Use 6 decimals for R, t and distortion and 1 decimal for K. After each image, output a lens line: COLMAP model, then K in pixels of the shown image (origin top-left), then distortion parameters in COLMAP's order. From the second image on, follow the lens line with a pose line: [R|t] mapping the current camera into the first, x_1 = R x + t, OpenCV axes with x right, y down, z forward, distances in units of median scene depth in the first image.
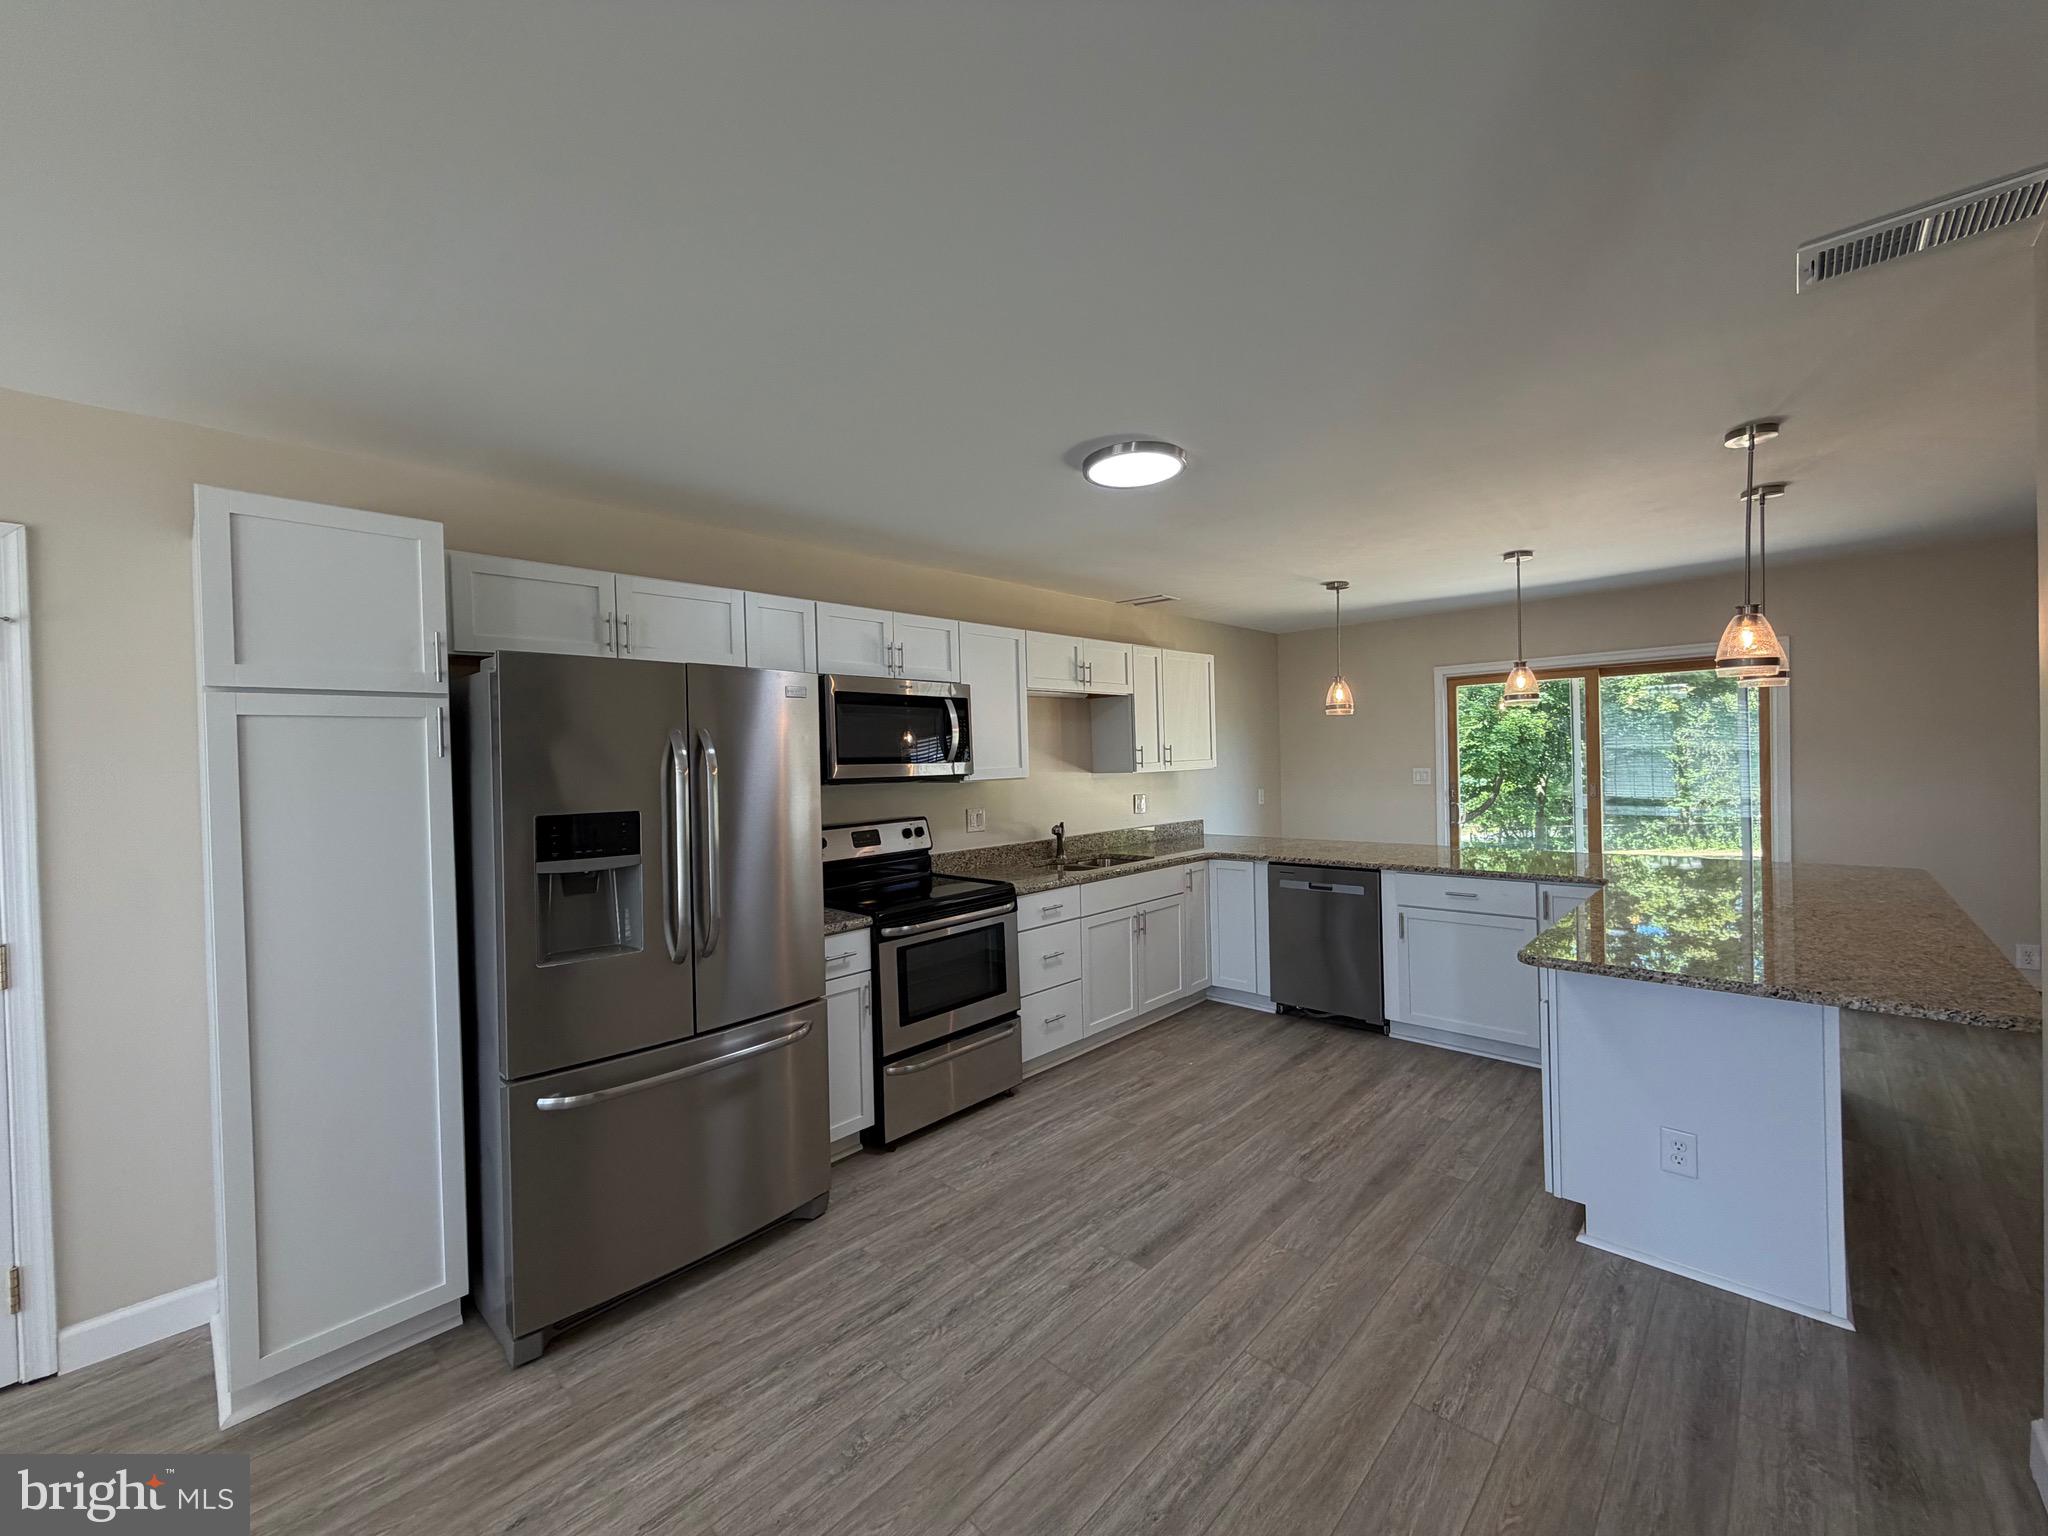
lens RADIAL K [[817.0, 0, 1017.5], [0, 817.0, 762.0], [0, 0, 1]] dist [0.002096, -0.000044]
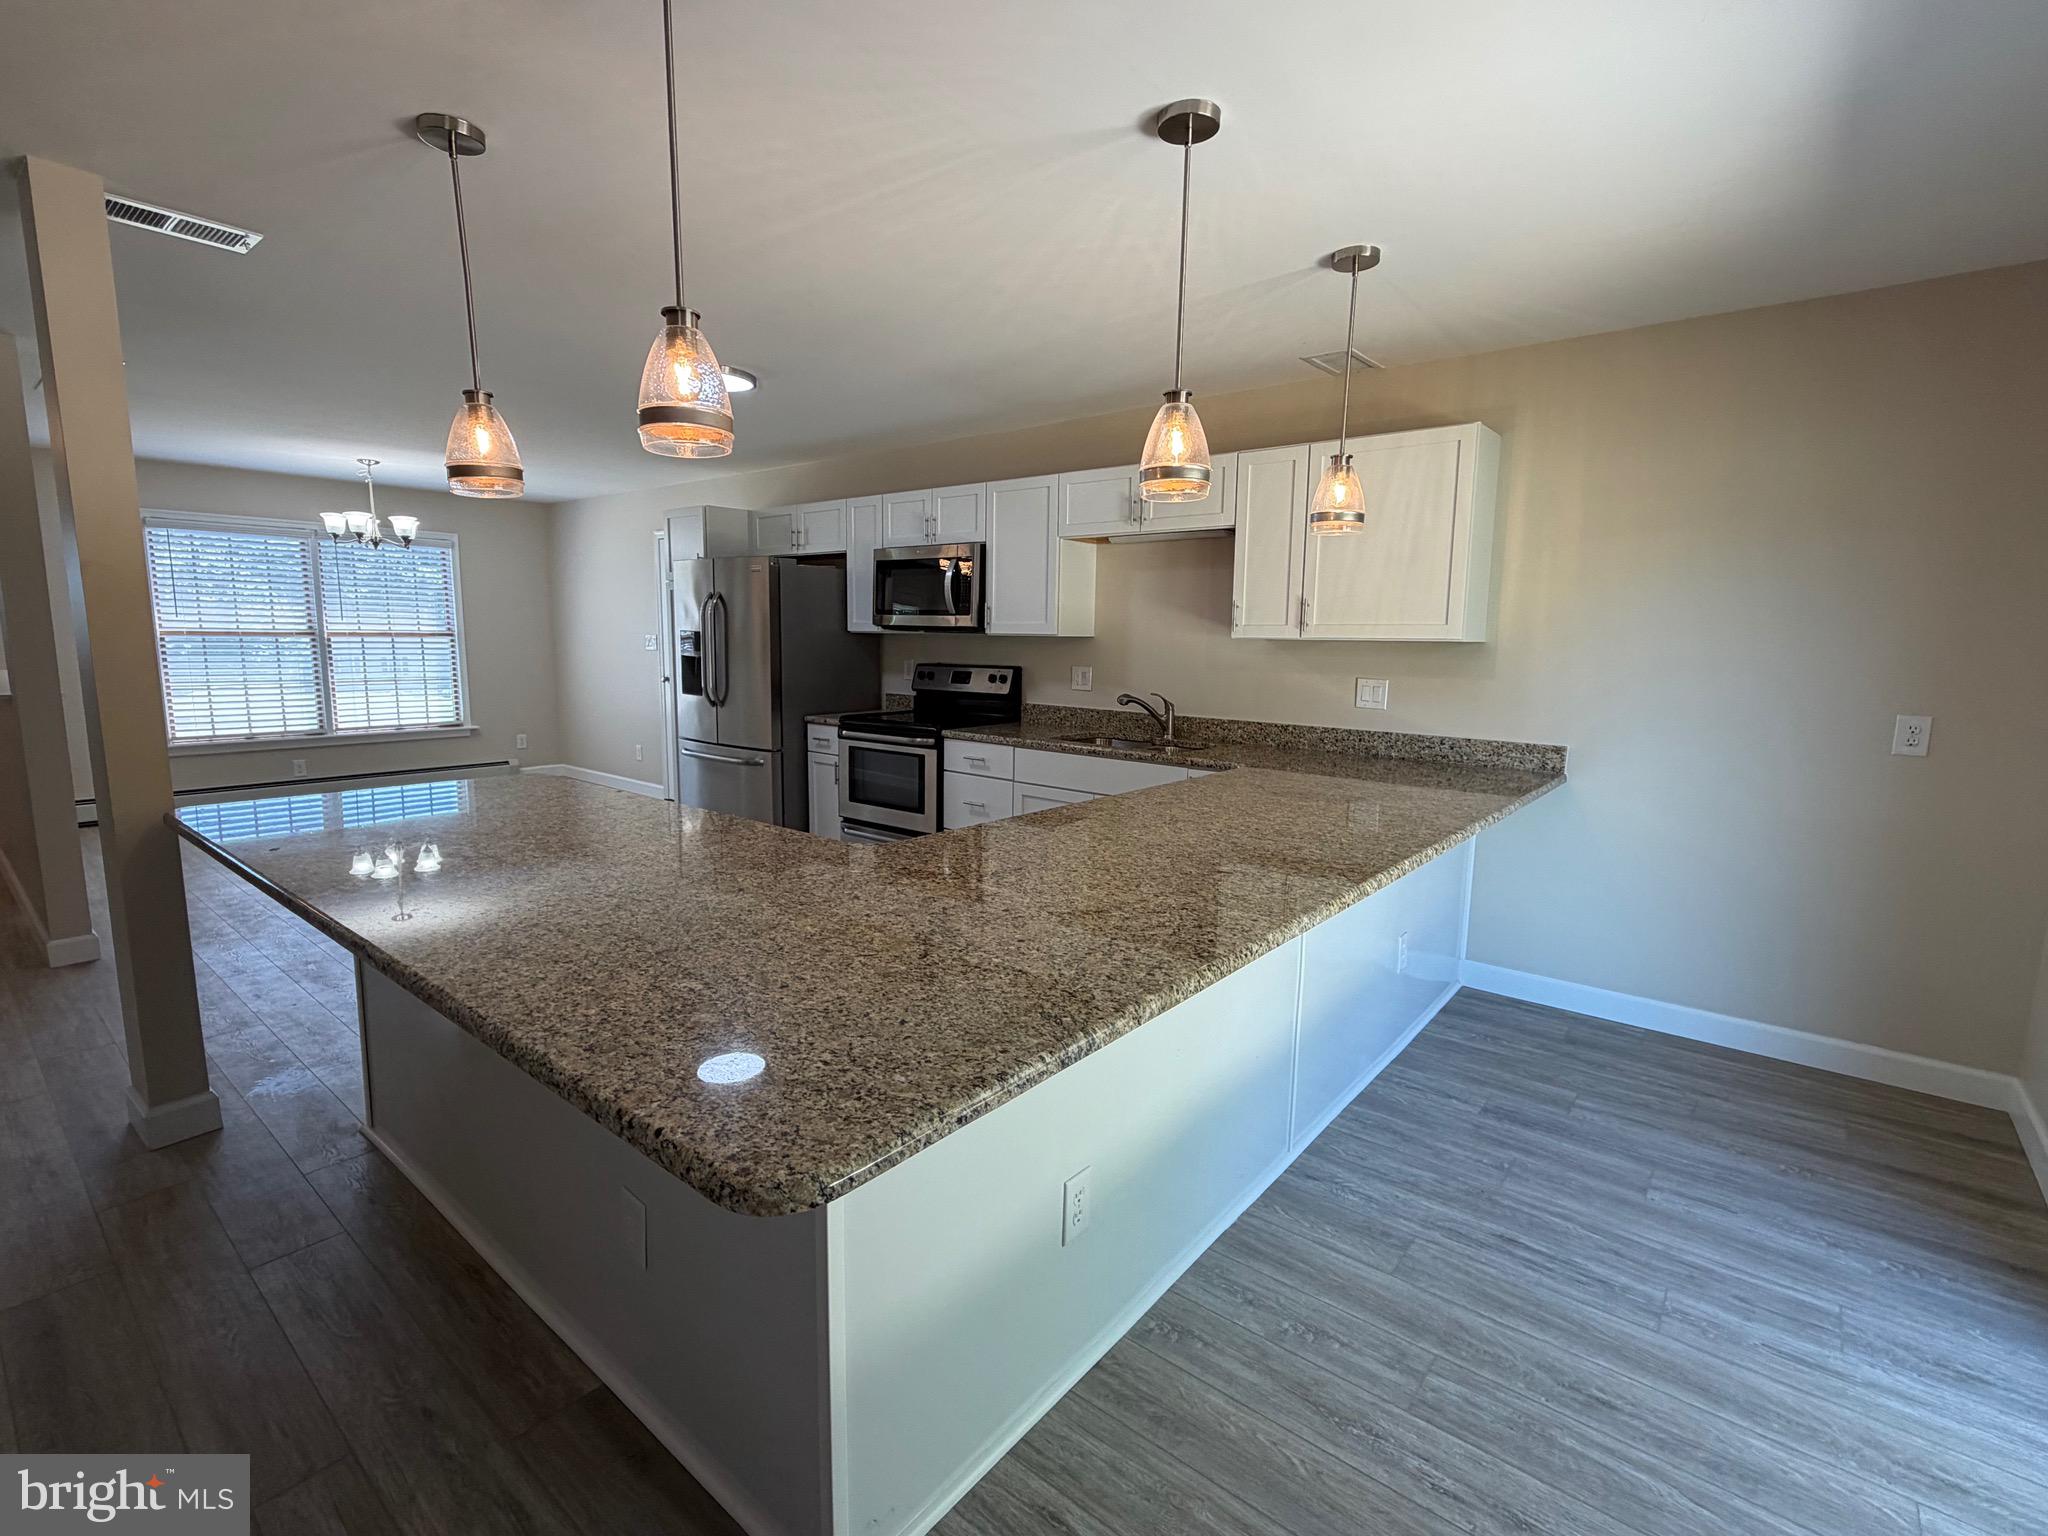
lens RADIAL K [[940.9, 0, 1013.8], [0, 940.9, 760.8], [0, 0, 1]] dist [0.001264, -0.000698]
pose [[0.070014, 0.157891, -0.984971, 1.510125], [-0.025036, 0.987361, 0.156495, -0.007869], [0.997232, 0.013703, 0.073082, 1.192563]]
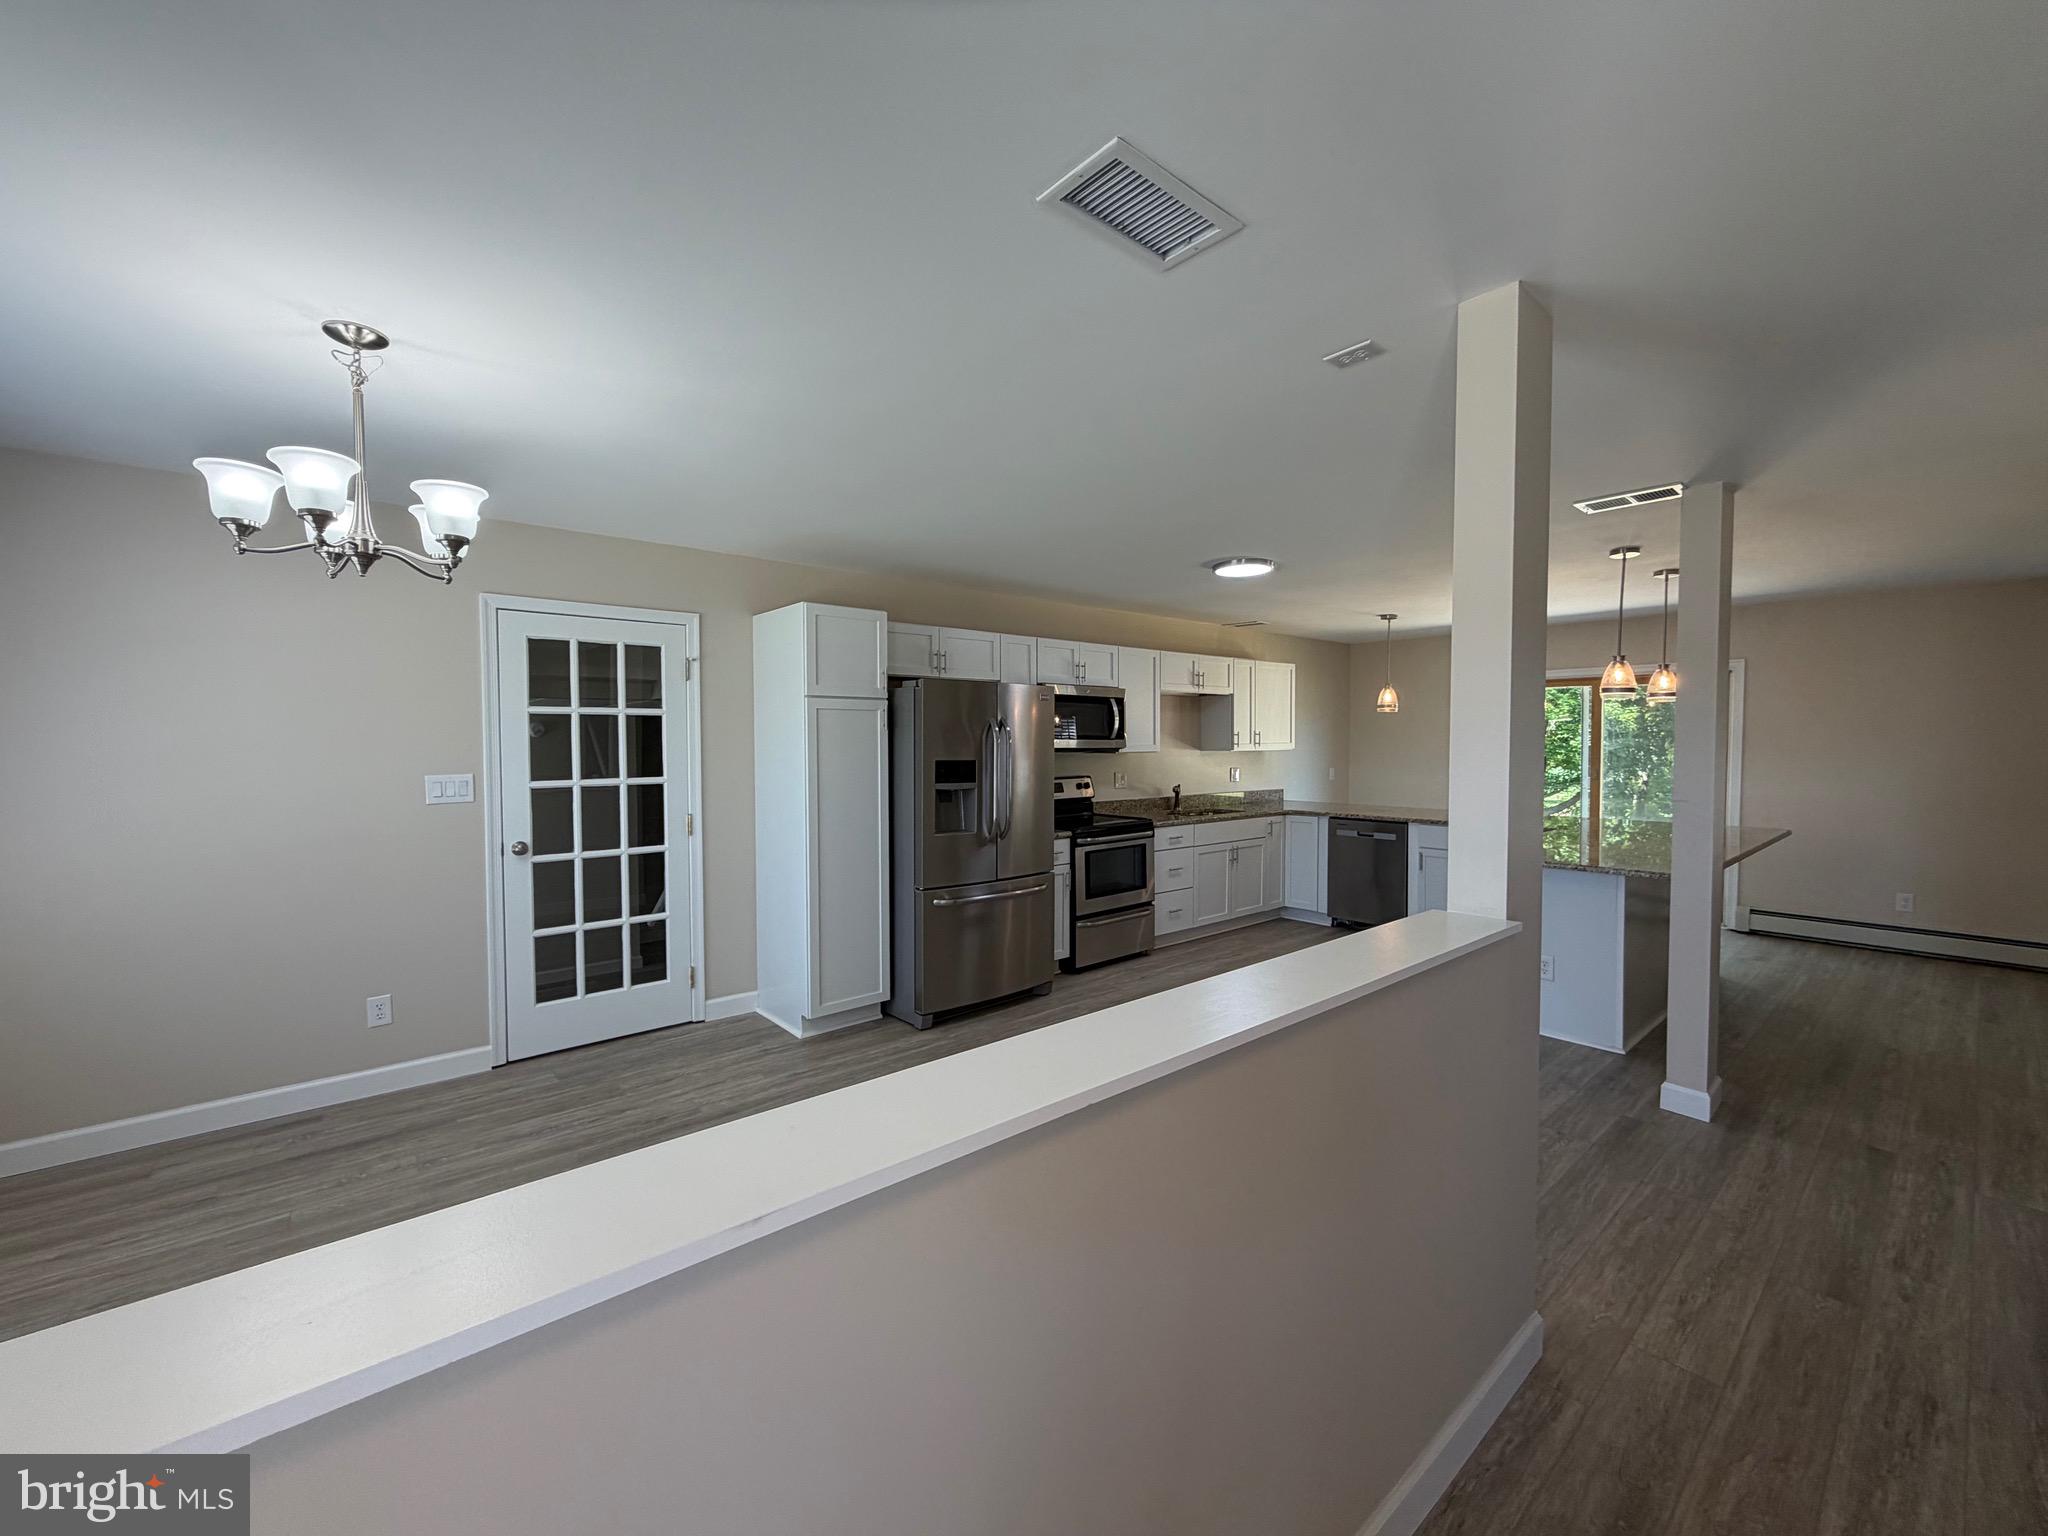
lens RADIAL K [[817.0, 0, 1016.9], [0, 817.0, 762.1], [0, 0, 1]] dist [0.002096, -0.000044]
pose [[0.994499, 0.026279, -0.101401, -0.124768], [-0.023878, 0.999407, 0.024815, 0.010424], [0.101993, -0.022257, 0.994536, -0.657026]]
